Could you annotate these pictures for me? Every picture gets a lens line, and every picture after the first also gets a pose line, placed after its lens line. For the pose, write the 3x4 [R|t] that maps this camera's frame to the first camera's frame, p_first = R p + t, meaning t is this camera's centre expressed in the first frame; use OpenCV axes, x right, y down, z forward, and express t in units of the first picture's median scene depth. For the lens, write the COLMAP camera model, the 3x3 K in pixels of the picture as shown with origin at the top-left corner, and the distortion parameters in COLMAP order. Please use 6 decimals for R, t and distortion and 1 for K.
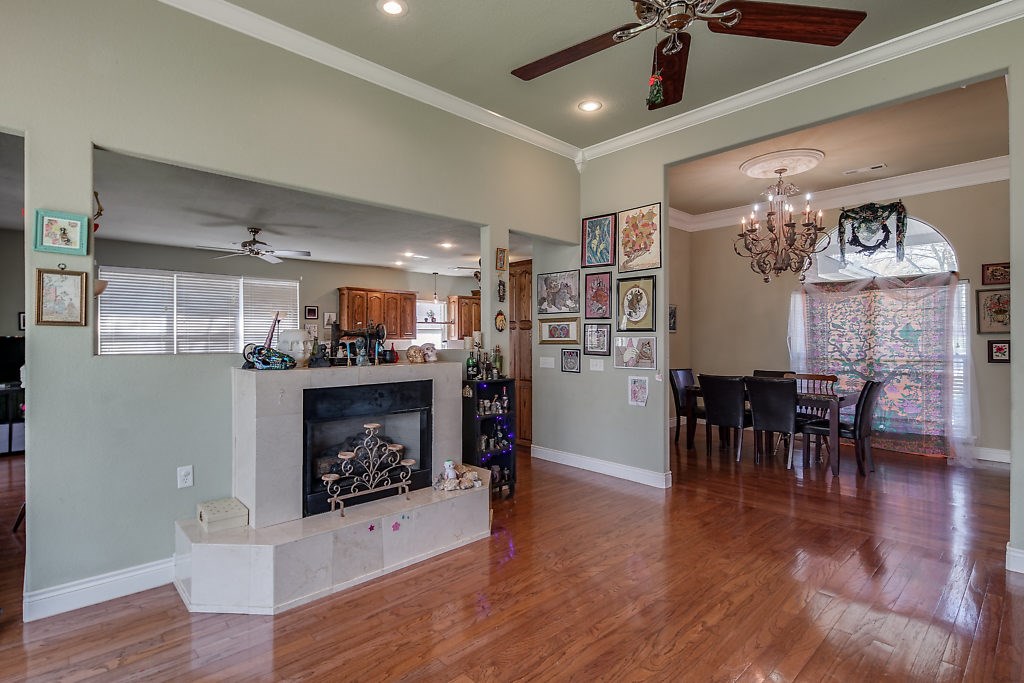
lens RADIAL K [[501.3, 0, 495.2], [0, 501.3, 337.4], [0, 0, 1]] dist [0.017060, -0.010654]
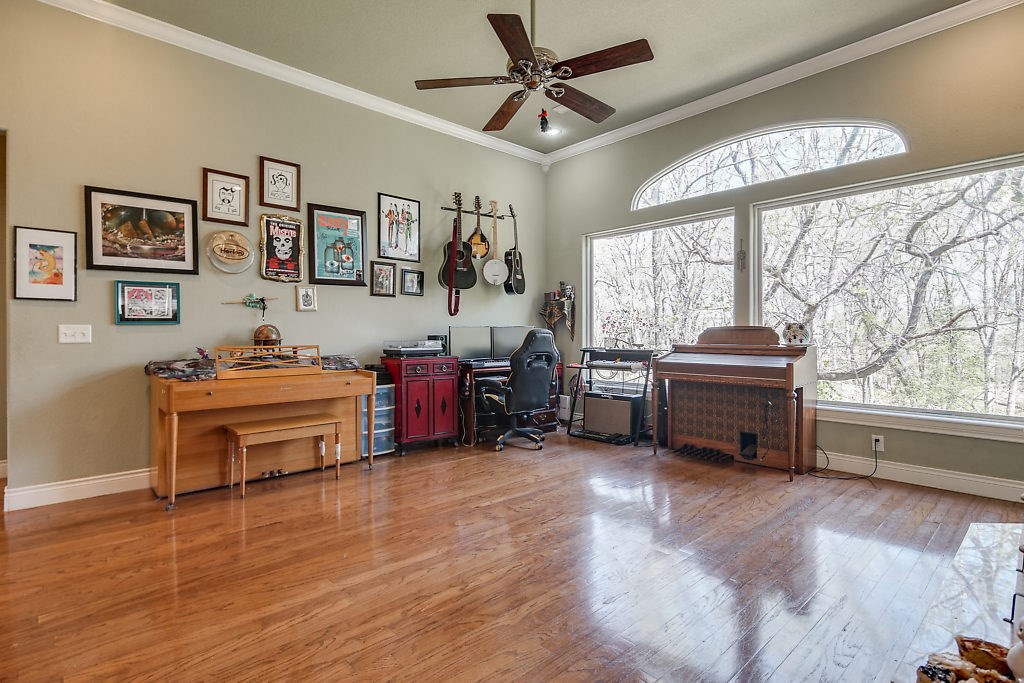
lens RADIAL K [[501.3, 0, 495.2], [0, 501.3, 337.4], [0, 0, 1]] dist [0.017060, -0.010654]
pose [[-0.999889, 0.002034, 0.014761, 0.134787], [0.002164, 0.999959, 0.008761, 0.040698], [-0.014742, 0.008792, -0.999853, 0.753427]]
